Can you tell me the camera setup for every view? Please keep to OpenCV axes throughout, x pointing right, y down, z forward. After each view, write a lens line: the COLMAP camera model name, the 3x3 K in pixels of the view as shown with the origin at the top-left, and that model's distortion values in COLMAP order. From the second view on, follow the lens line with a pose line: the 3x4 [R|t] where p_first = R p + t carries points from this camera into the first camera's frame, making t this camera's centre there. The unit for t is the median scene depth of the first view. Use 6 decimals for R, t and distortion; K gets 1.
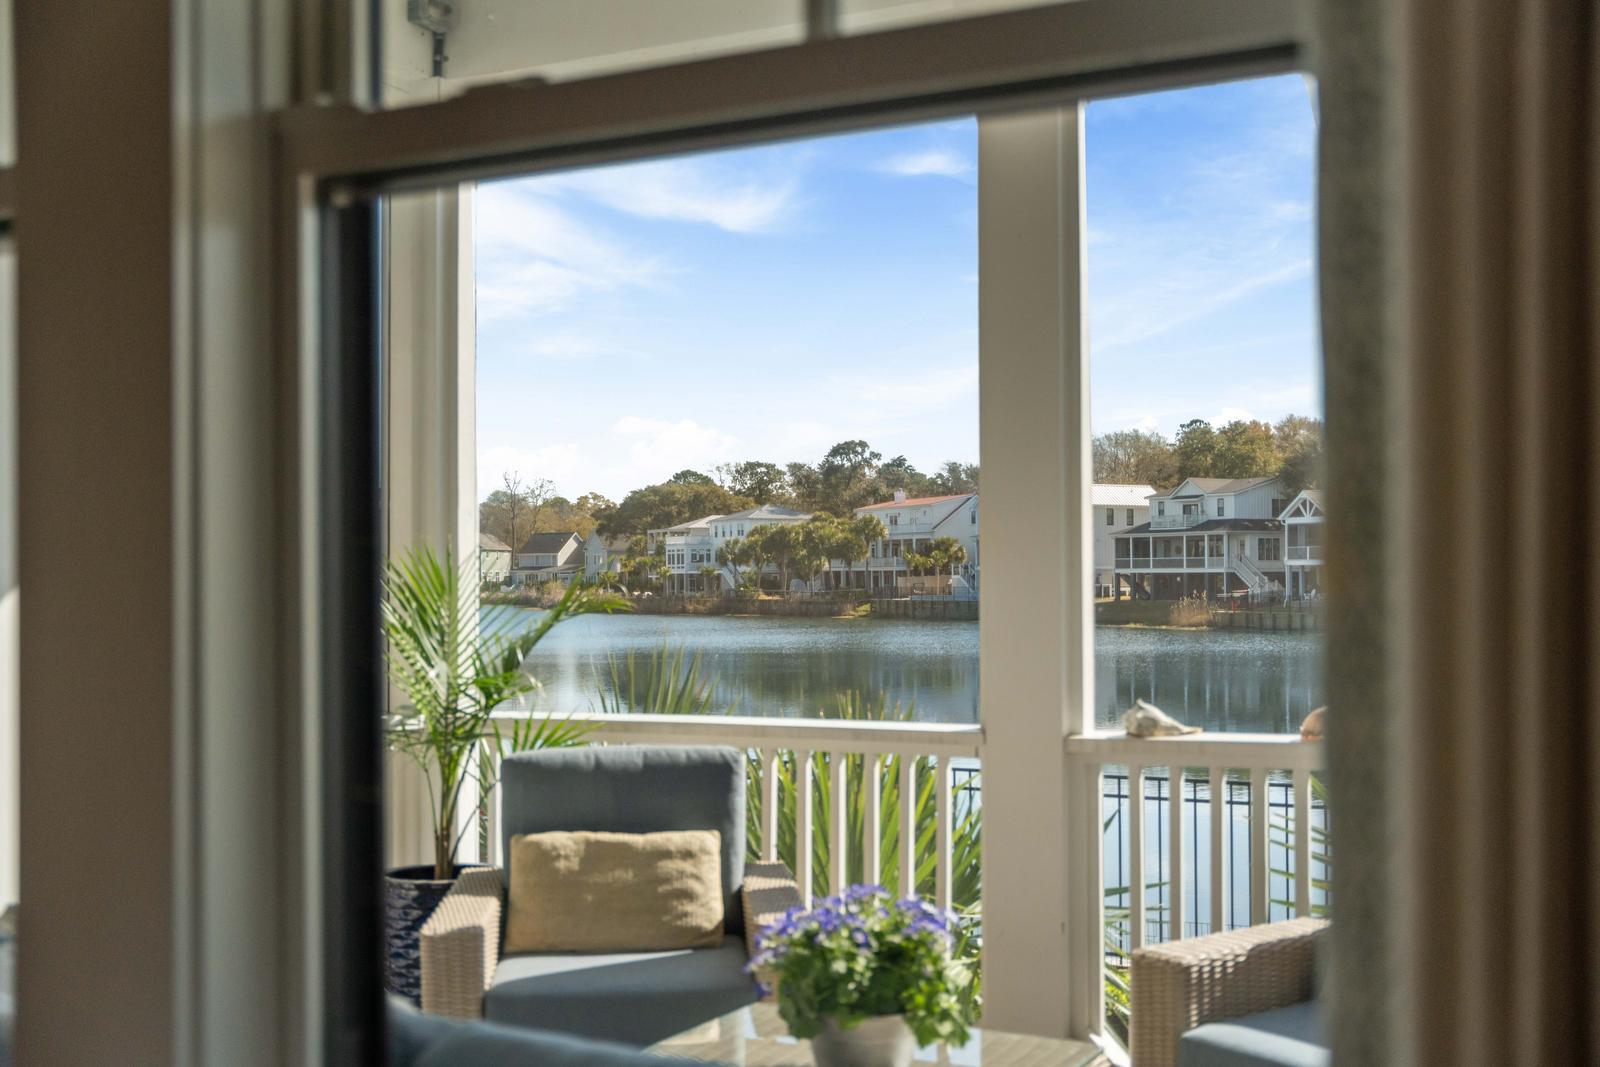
lens RADIAL K [[1729.0, 0, 799.0], [0, 1729.0, 536.2], [0, 0, 1]] dist [-0.000423, 0.000000]
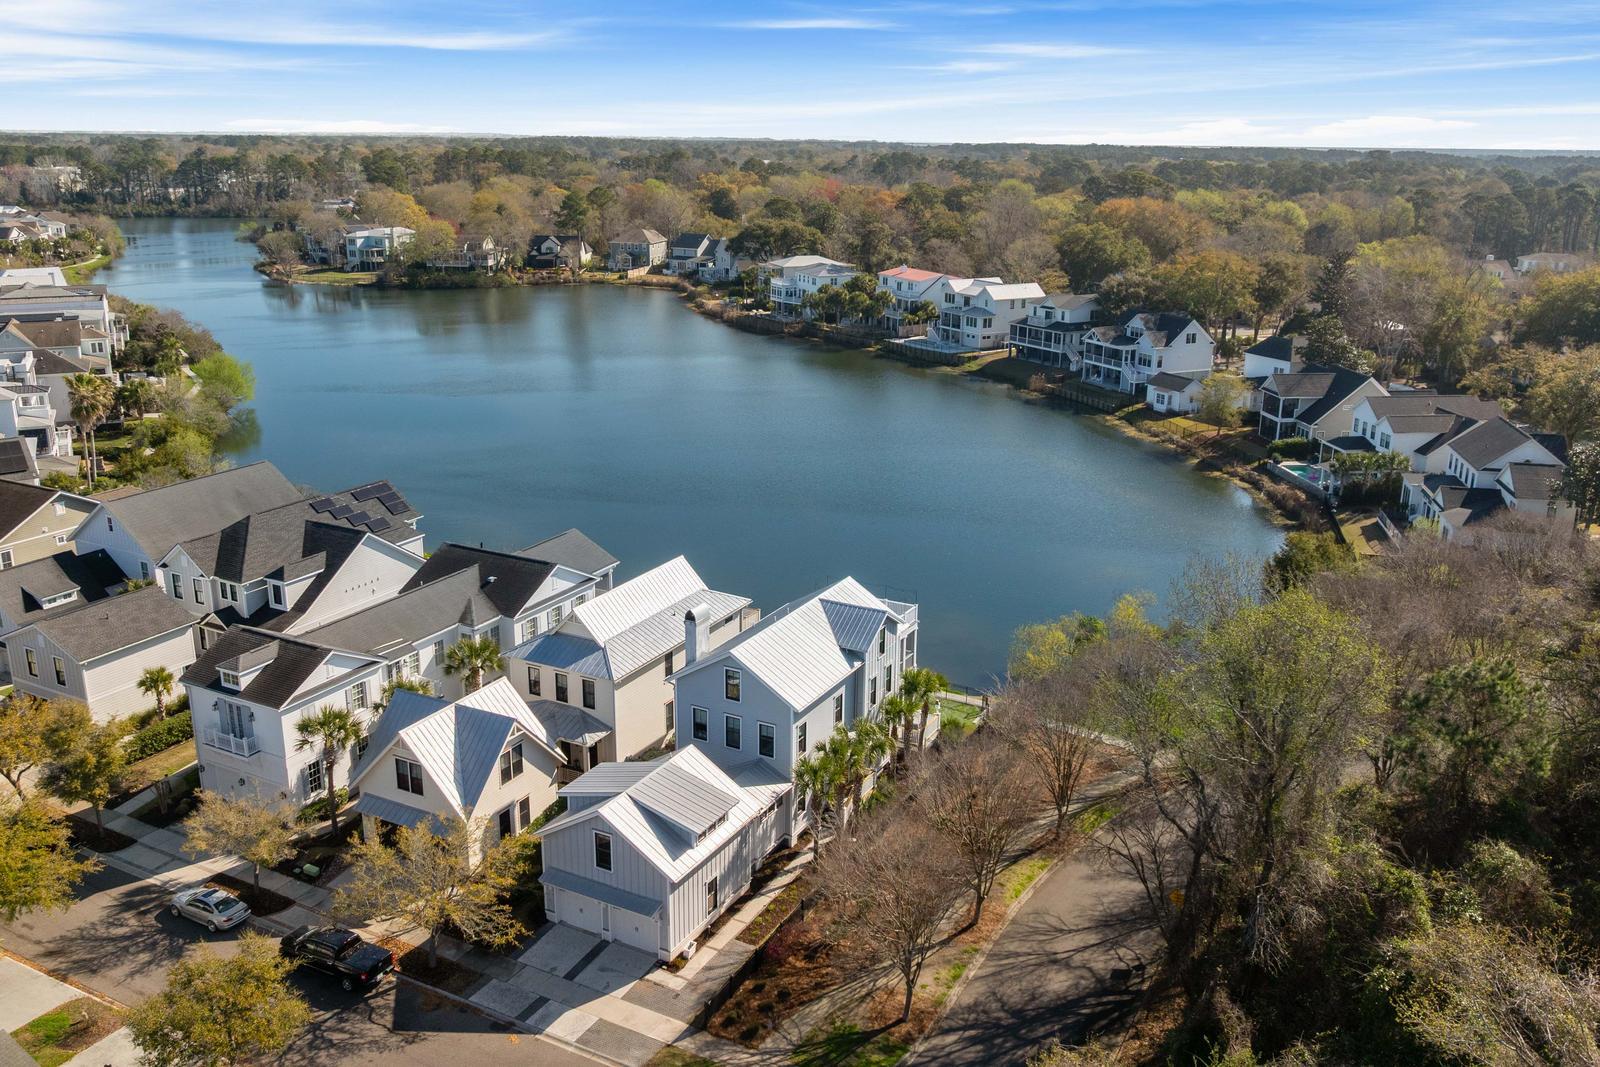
lens RADIAL K [[1333.0, 0, 790.8], [0, 1333.0, 539.3], [0, 0, 1]] dist [-0.011259, -0.011332]
pose [[0.999012, 0.027205, -0.035148, -0.002262], [-0.014880, 0.949871, 0.312288, -0.173637], [0.041882, -0.311457, 0.949337, -0.370316]]
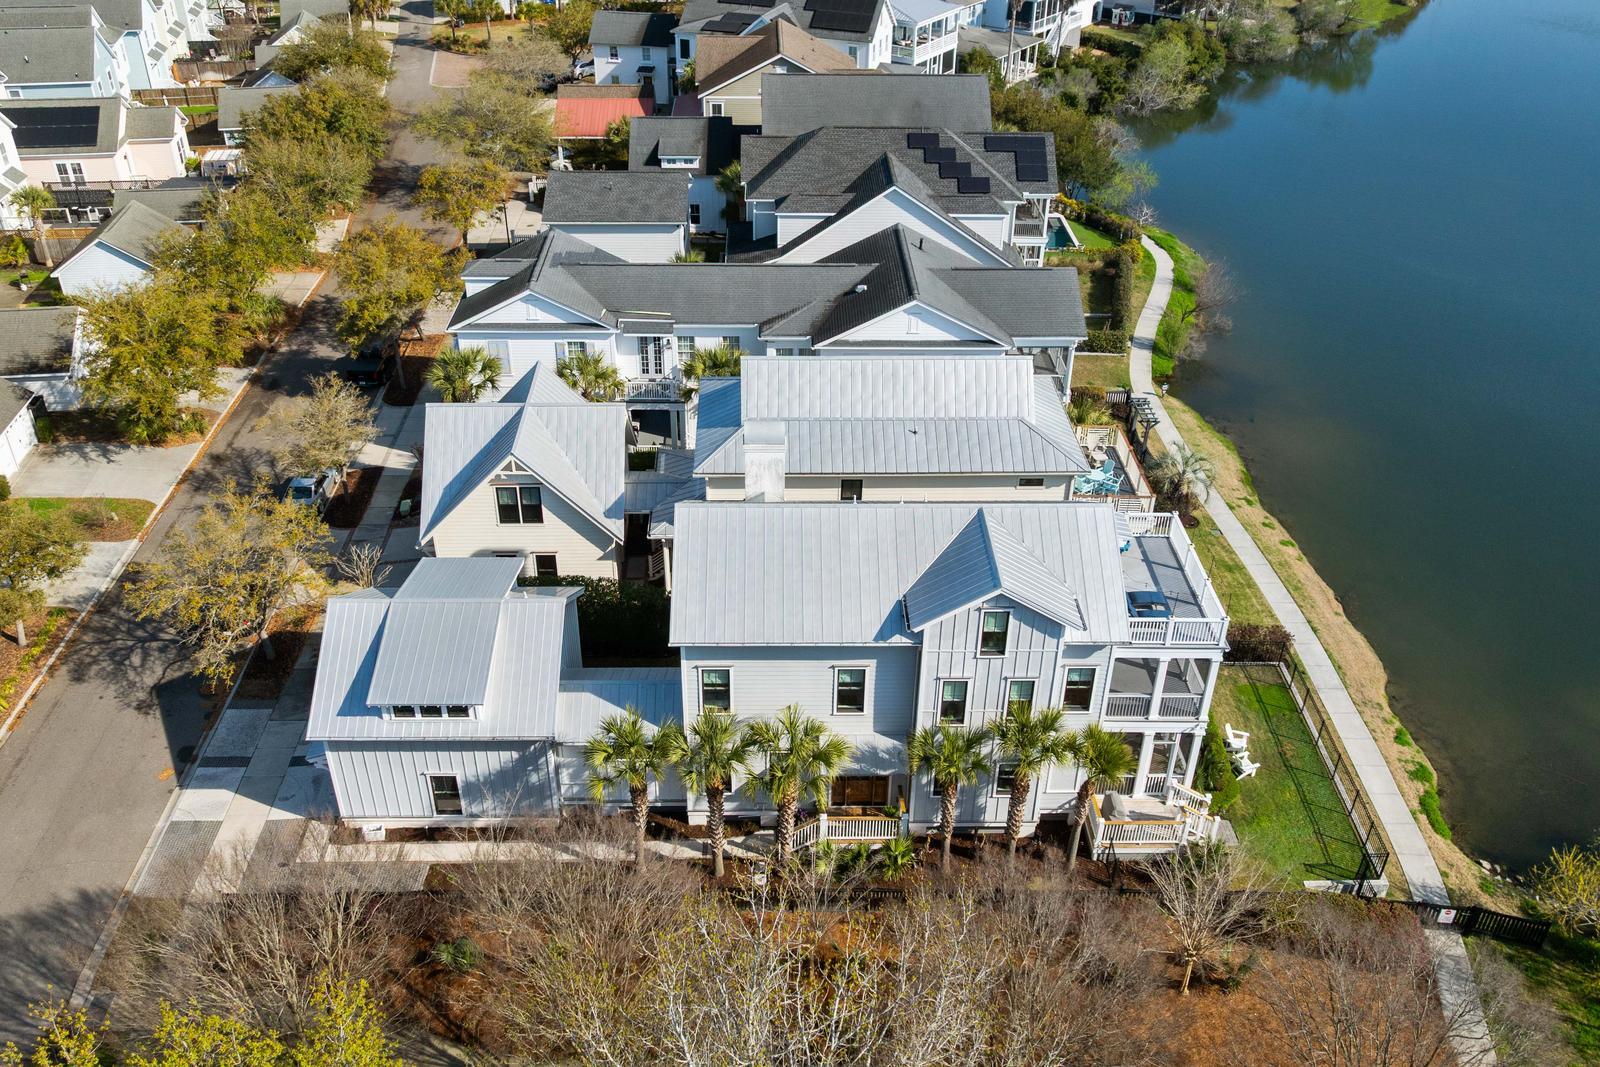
lens RADIAL K [[1333.0, 0, 808.1], [0, 1333.0, 521.0], [0, 0, 1]] dist [-0.011259, -0.011332]
pose [[0.464129, 0.488970, -0.738575, 0.133991], [0.001640, 0.833349, 0.552745, -0.154326], [0.885766, -0.257756, 0.385979, -0.126012]]
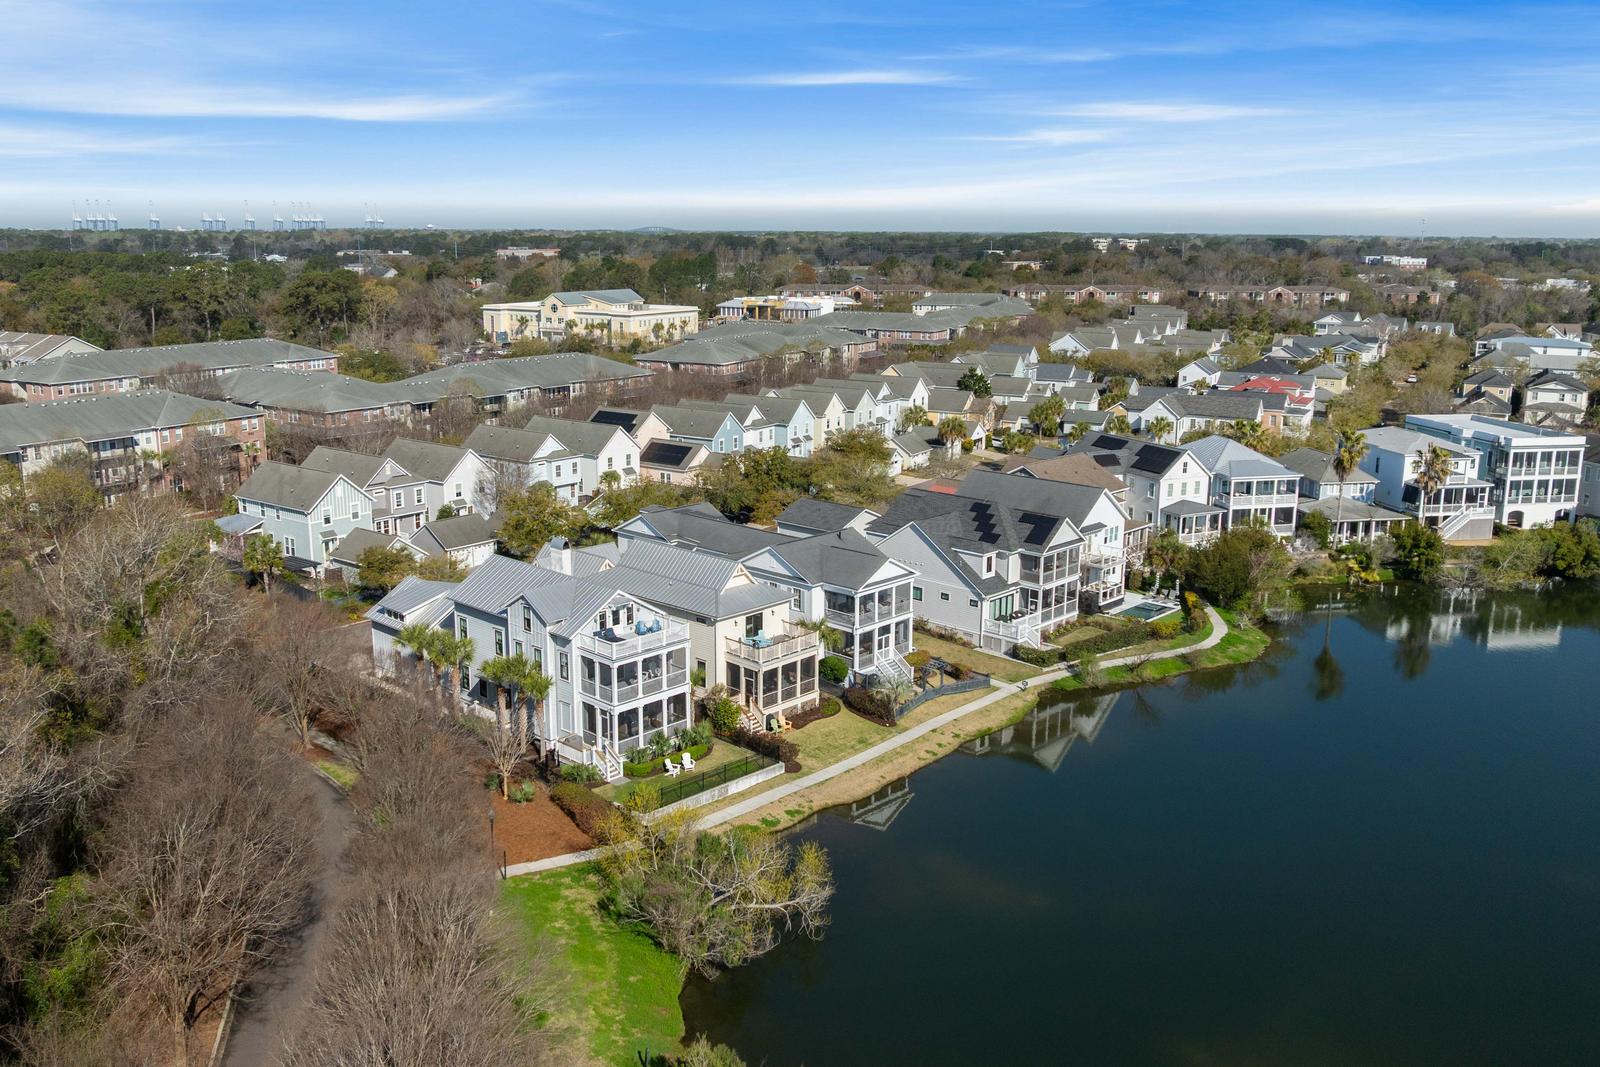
lens RADIAL K [[1333.0, 0, 809.5], [0, 1333.0, 545.3], [0, 0, 1]] dist [-0.011259, -0.011332]
pose [[-0.287417, 0.221380, -0.931870, 0.371072], [0.017203, 0.973959, 0.226073, -0.148745], [0.957651, 0.048947, -0.283741, 0.172180]]
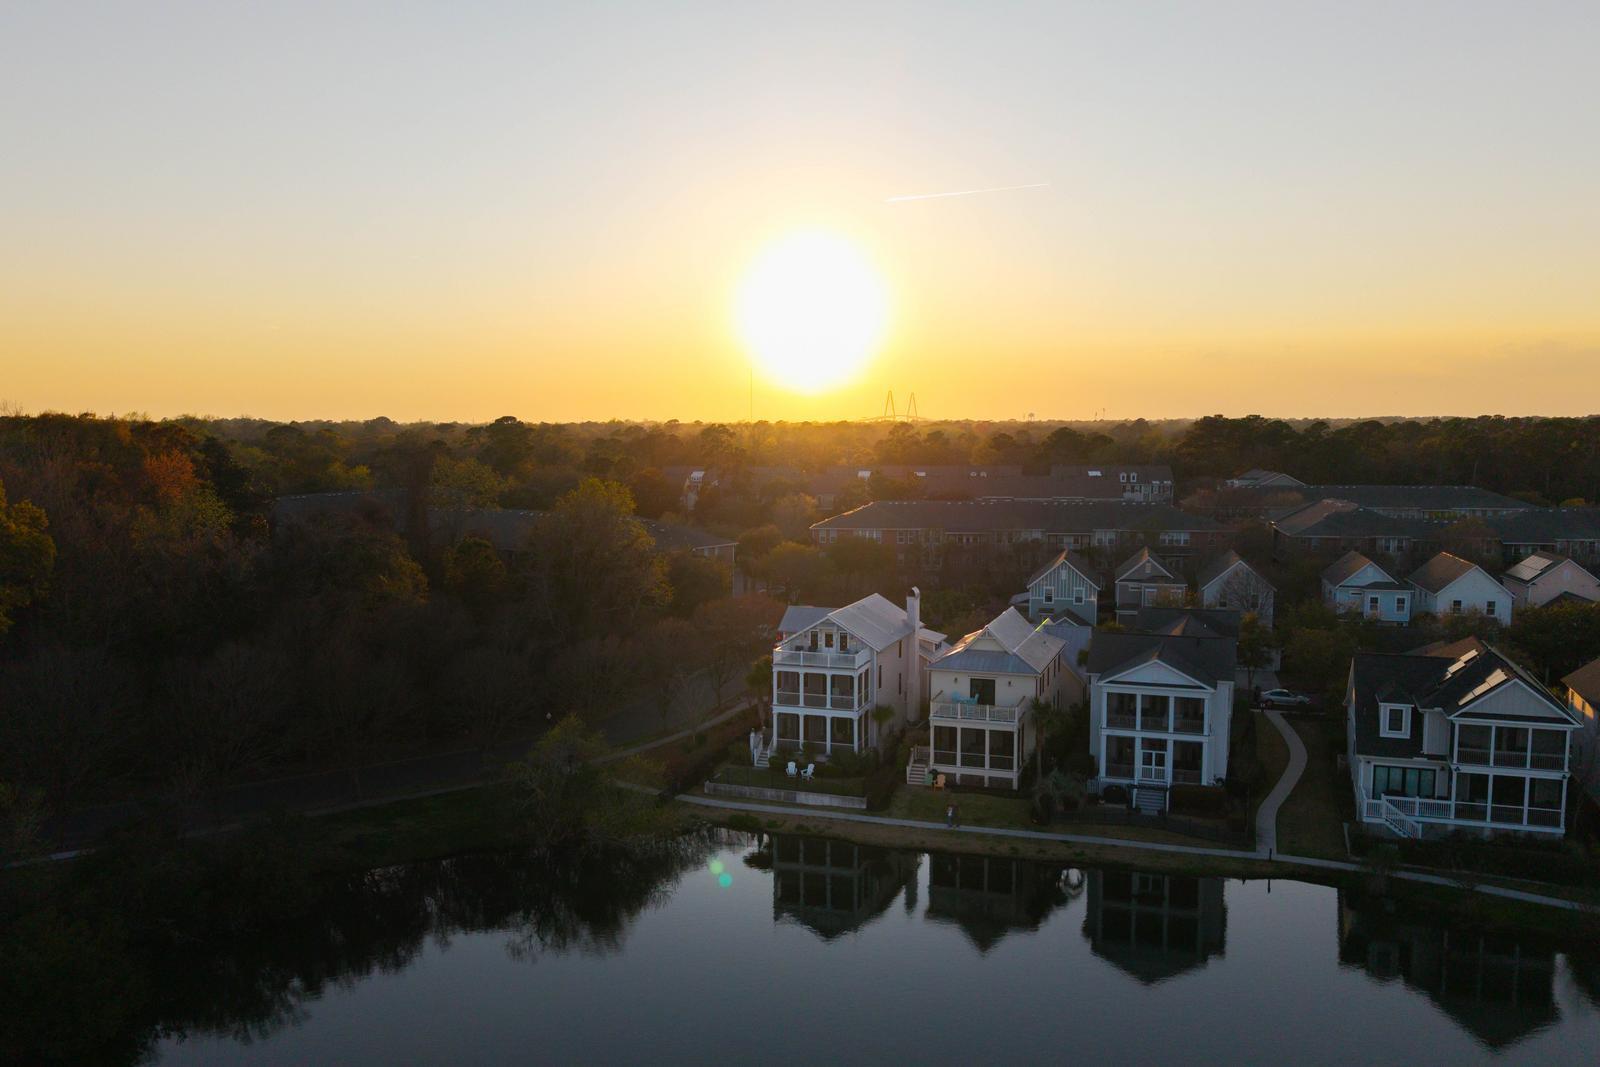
lens RADIAL K [[1407.3, 0, 787.2], [0, 1407.3, 532.3], [0, 0, 1]] dist [0.028469, -0.038060]
pose [[-0.992344, 0.020591, -0.121776, 0.079199], [0.013989, 0.998398, 0.054823, -0.100717], [0.122710, 0.052700, -0.991042, 0.497719]]
